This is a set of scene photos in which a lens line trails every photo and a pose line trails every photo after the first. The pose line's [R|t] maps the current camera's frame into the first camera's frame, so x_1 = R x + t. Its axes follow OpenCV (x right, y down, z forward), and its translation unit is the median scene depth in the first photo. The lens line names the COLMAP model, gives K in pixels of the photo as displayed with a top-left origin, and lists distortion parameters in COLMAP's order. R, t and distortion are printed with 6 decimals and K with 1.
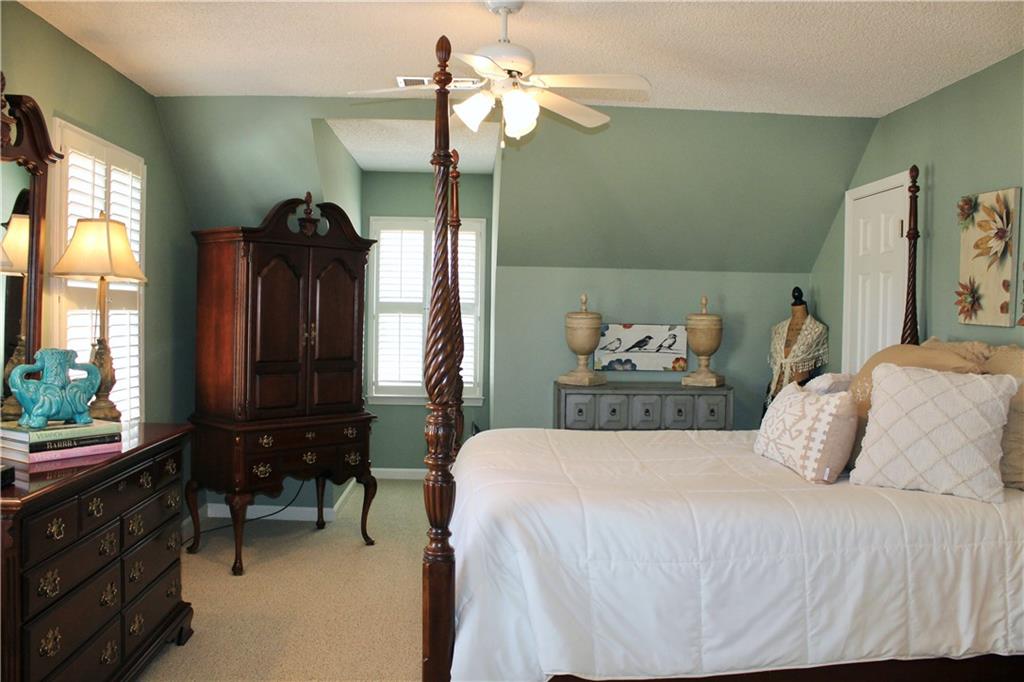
lens RADIAL K [[849.3, 0, 512.0], [0, 849.3, 341.0], [0, 0, 1]] dist [-0.171494, 0.157456]
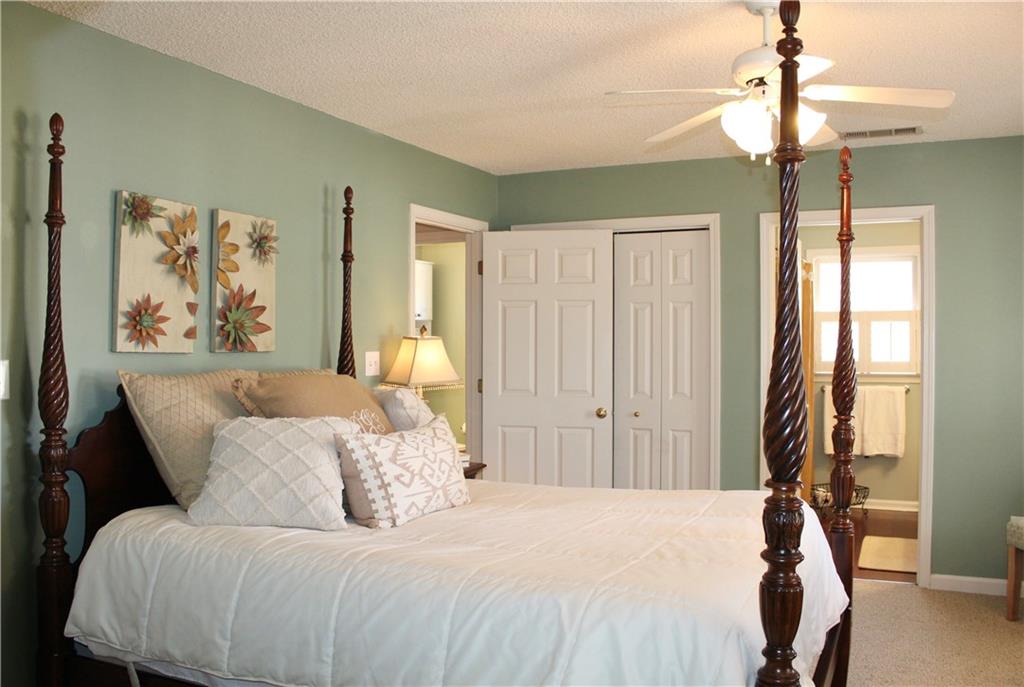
lens RADIAL K [[849.3, 0, 512.0], [0, 849.3, 343.5], [0, 0, 1]] dist [-0.171494, 0.157456]
pose [[-0.881699, -0.015034, 0.471573, -0.122446], [0.006570, 0.999004, 0.044133, -0.050885], [-0.471767, 0.042010, -0.880722, 1.246860]]
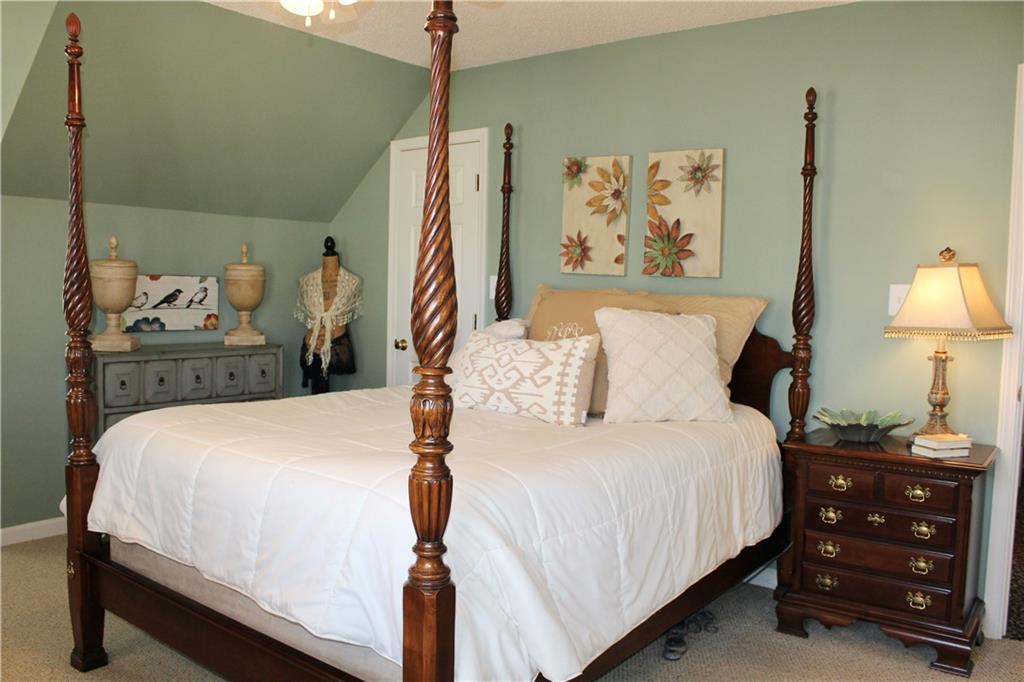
lens RADIAL K [[849.3, 0, 512.0], [0, 849.3, 341.0], [0, 0, 1]] dist [-0.171494, 0.157456]
pose [[0.655685, -0.047611, 0.753532, -0.297884], [0.012033, 0.998542, 0.052622, 0.007362], [-0.754938, -0.025436, 0.655302, 0.249389]]
